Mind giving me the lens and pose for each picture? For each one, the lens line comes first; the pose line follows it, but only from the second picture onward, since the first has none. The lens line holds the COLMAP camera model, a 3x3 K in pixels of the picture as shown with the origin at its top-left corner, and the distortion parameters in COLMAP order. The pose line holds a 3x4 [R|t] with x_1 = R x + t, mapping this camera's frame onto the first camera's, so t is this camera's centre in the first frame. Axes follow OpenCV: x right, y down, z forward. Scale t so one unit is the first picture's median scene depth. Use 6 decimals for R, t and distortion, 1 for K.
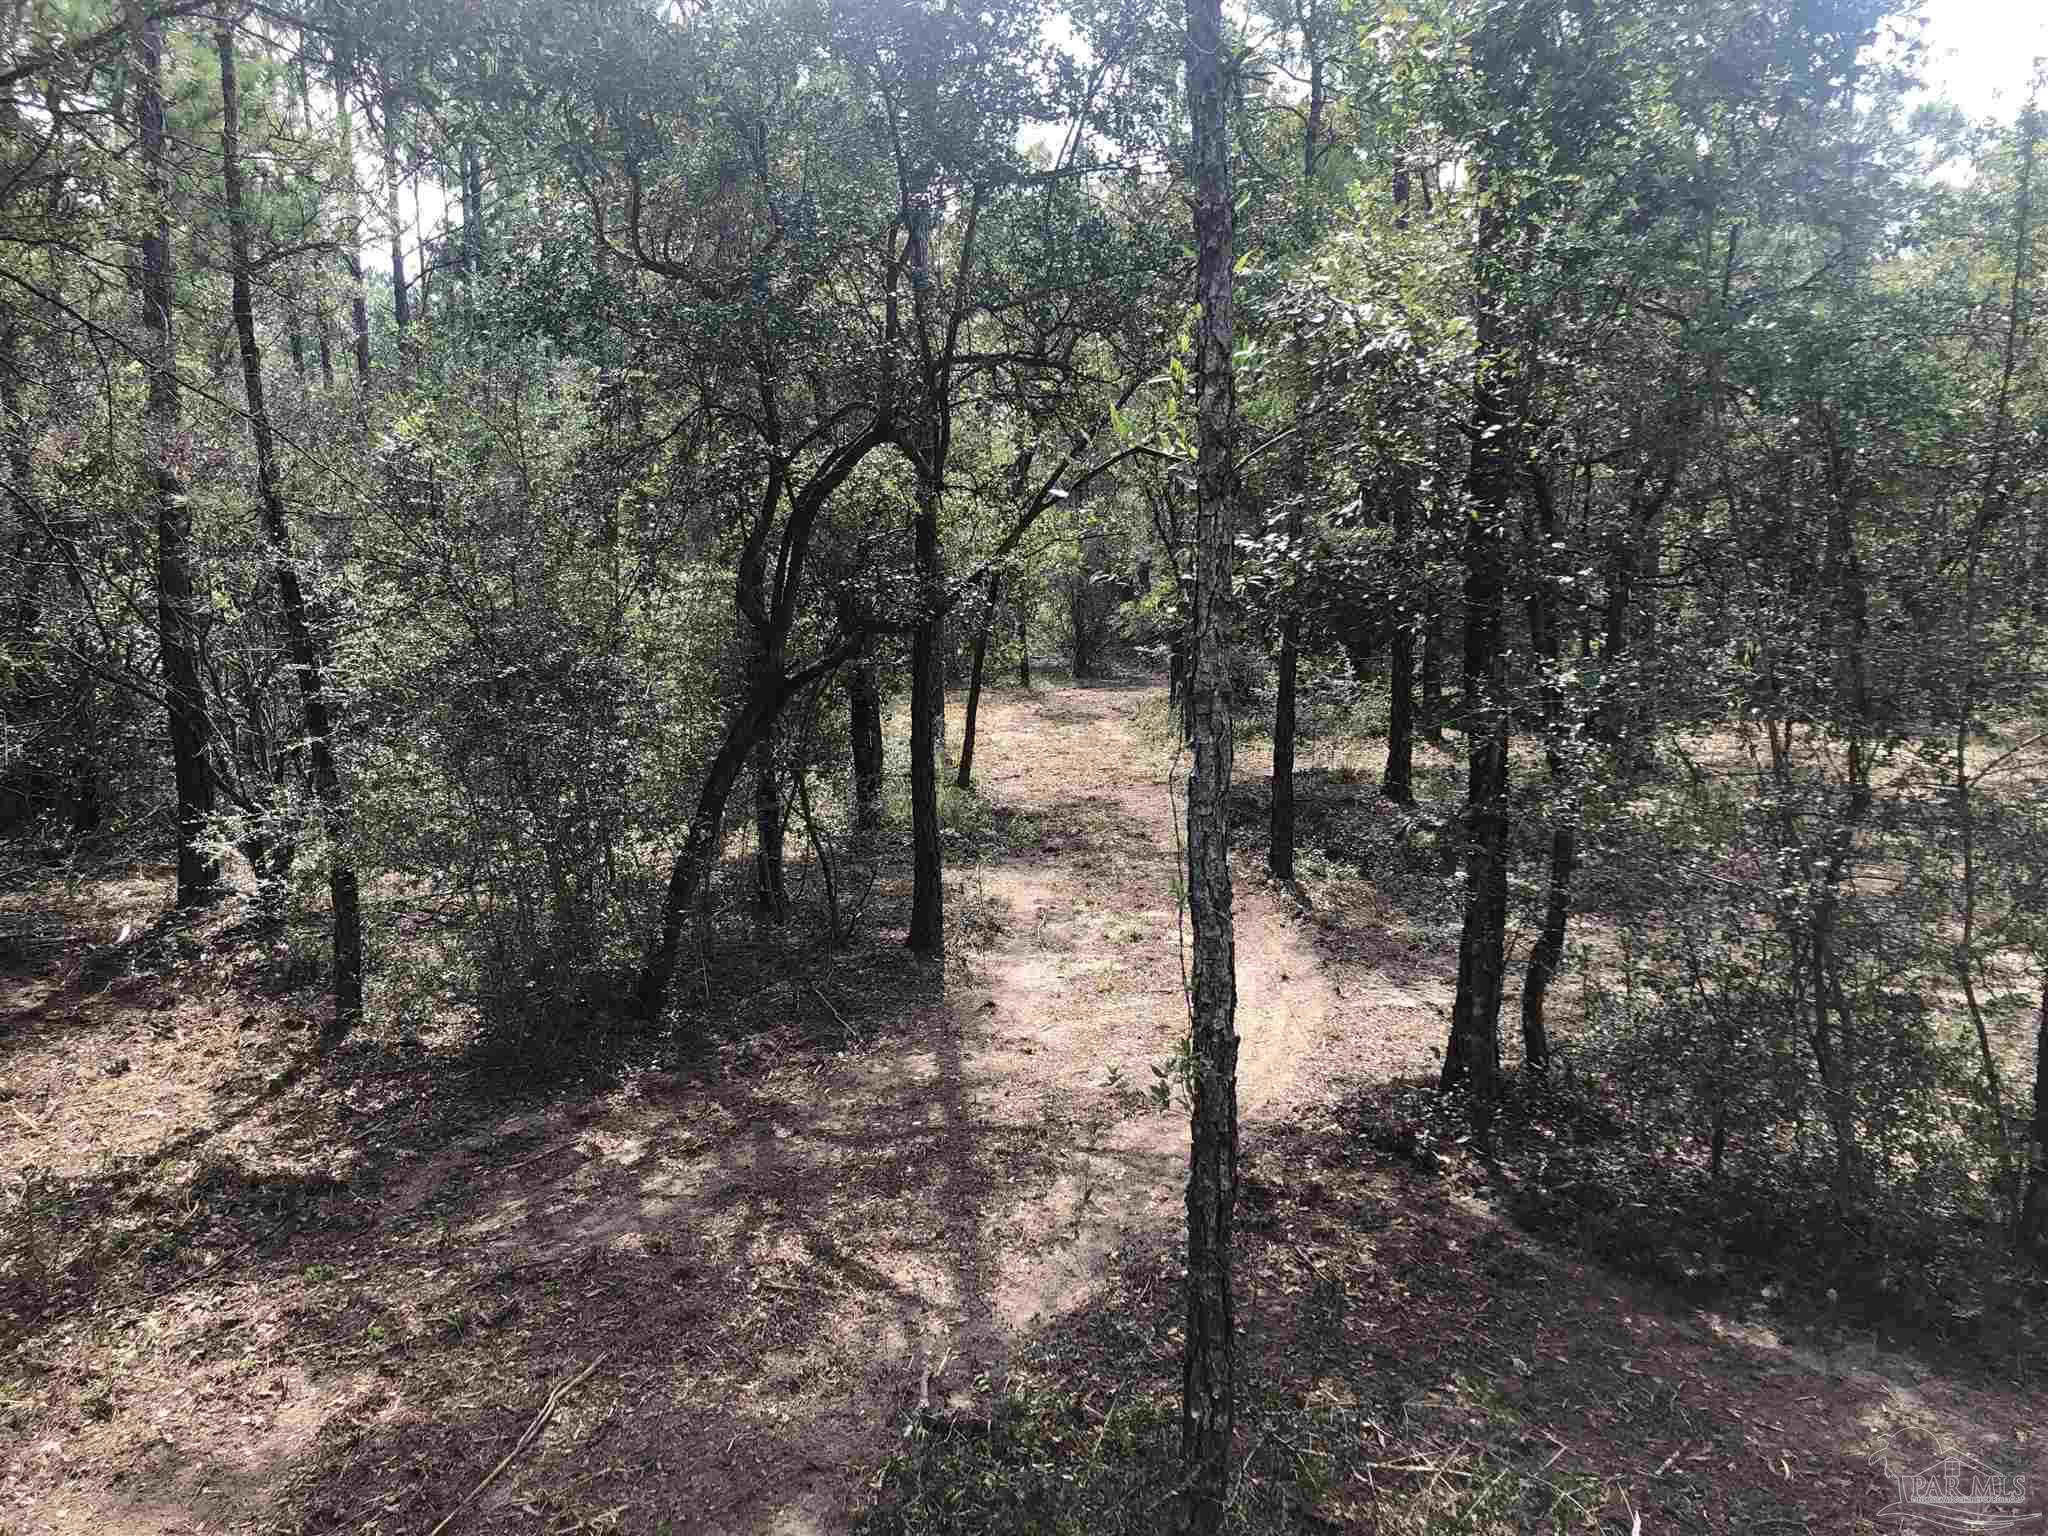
lens RADIAL K [[1662.4, 0, 1025.1], [0, 1662.4, 762.6], [0, 0, 1]] dist [0.015304, 0.003111]
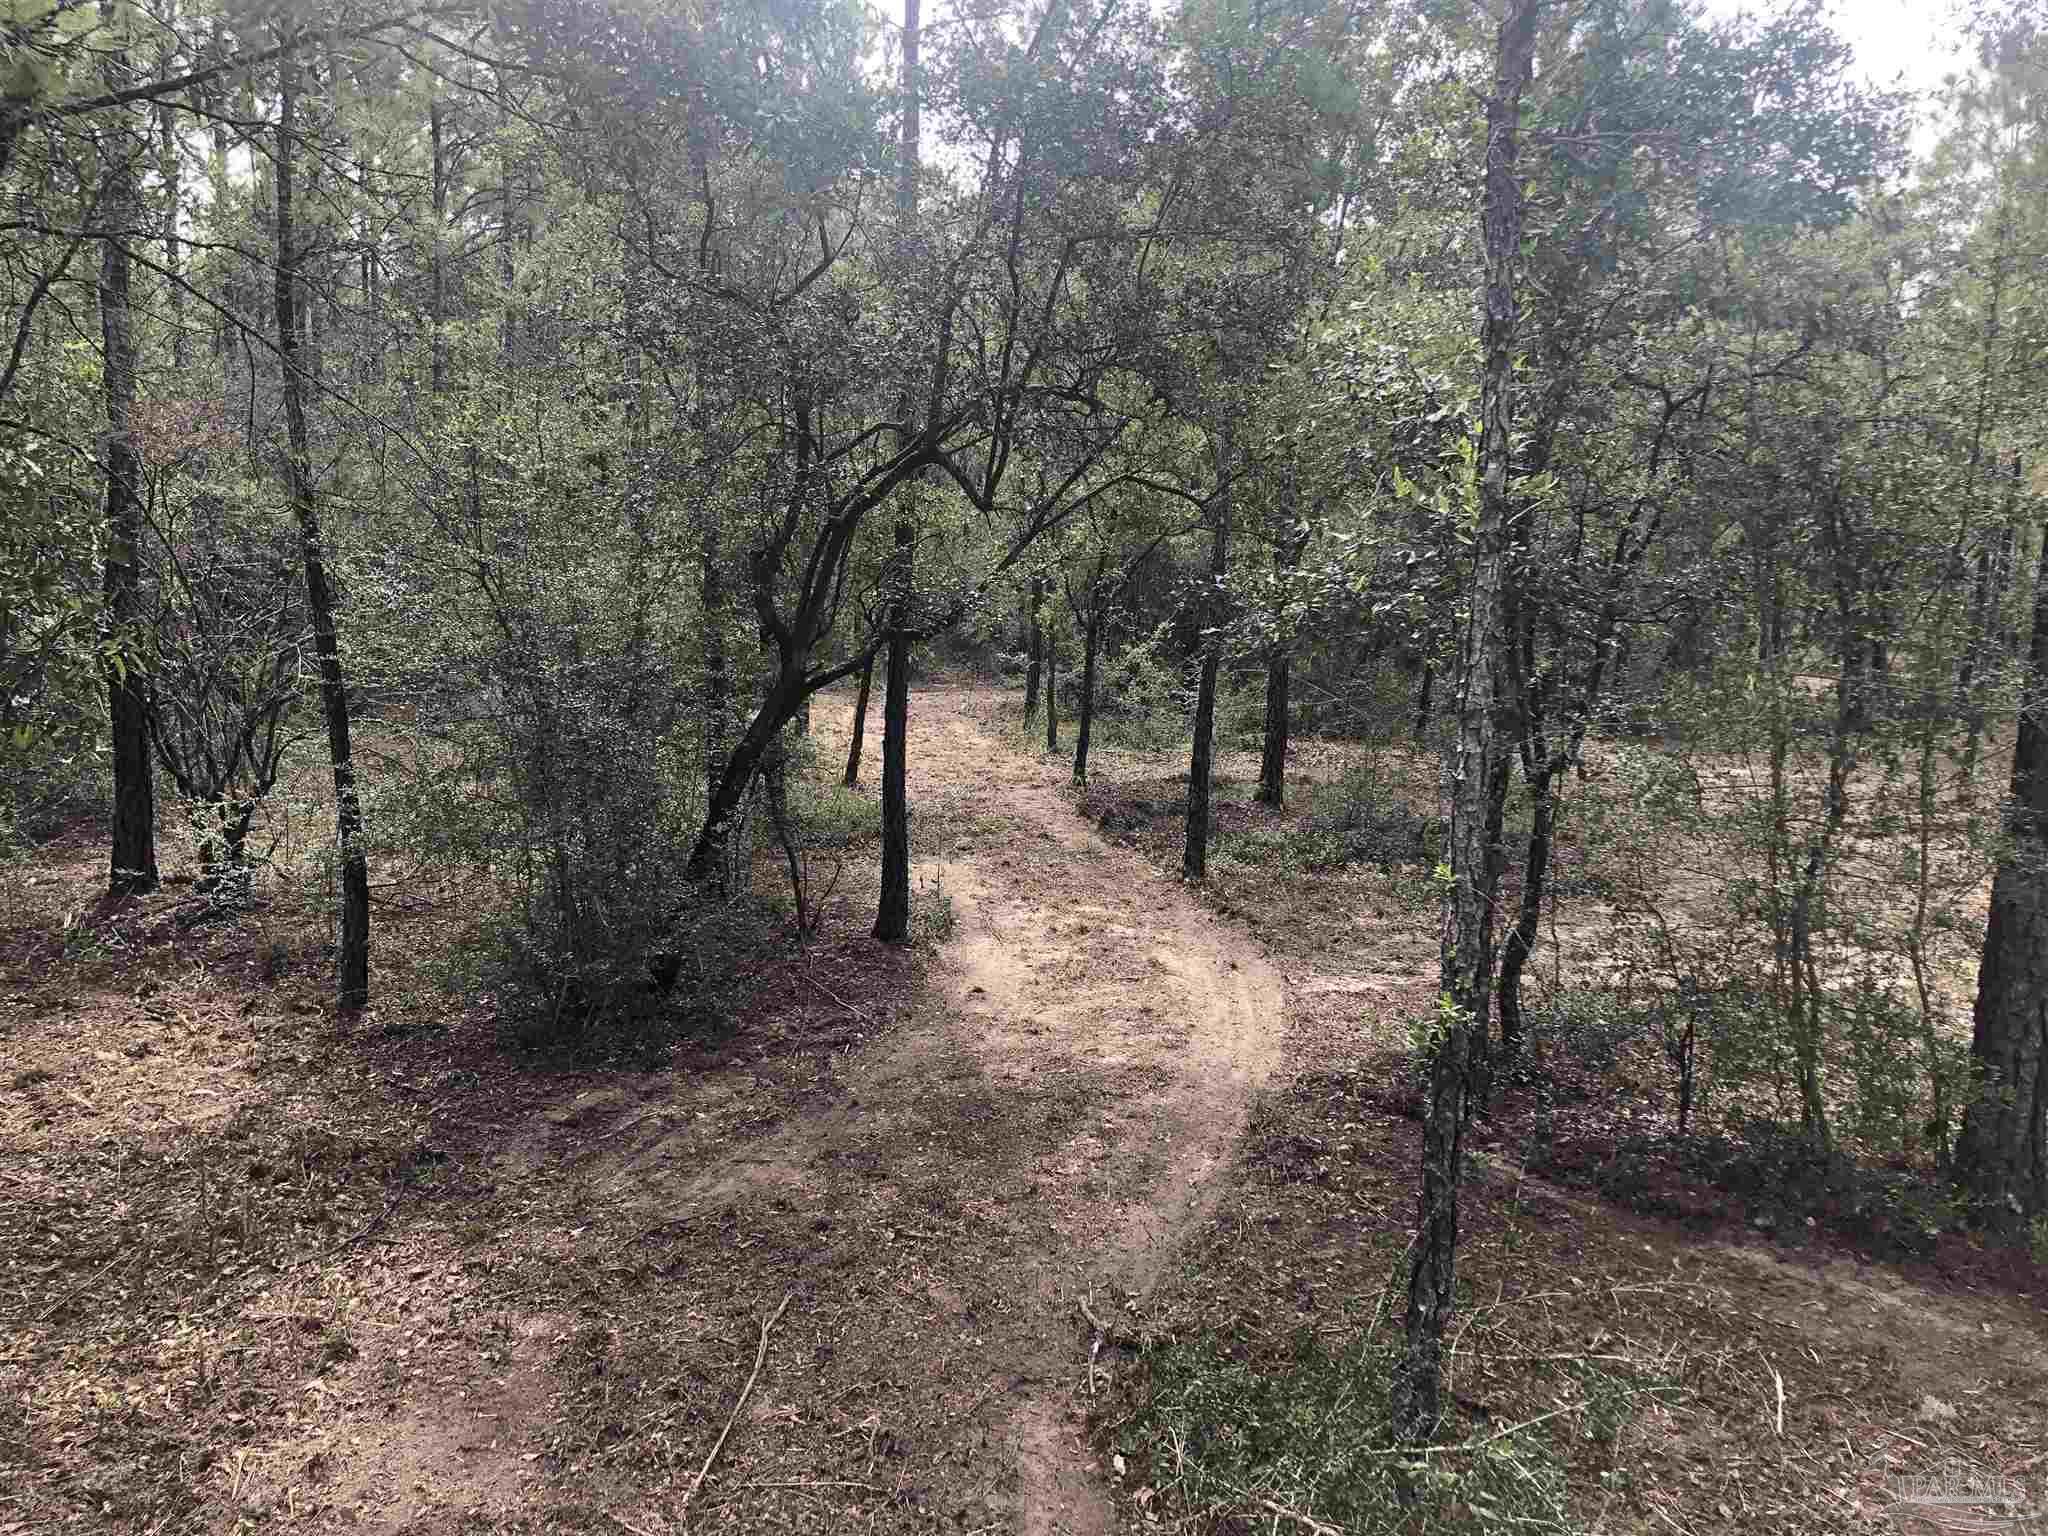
lens RADIAL K [[1662.4, 0, 1022.7], [0, 1662.4, 772.6], [0, 0, 1]] dist [0.015304, 0.003111]
pose [[0.990743, 0.017946, 0.134559, -0.168520], [-0.018500, 0.999825, 0.002870, 0.002560], [-0.134484, -0.005333, 0.990901, -0.073984]]
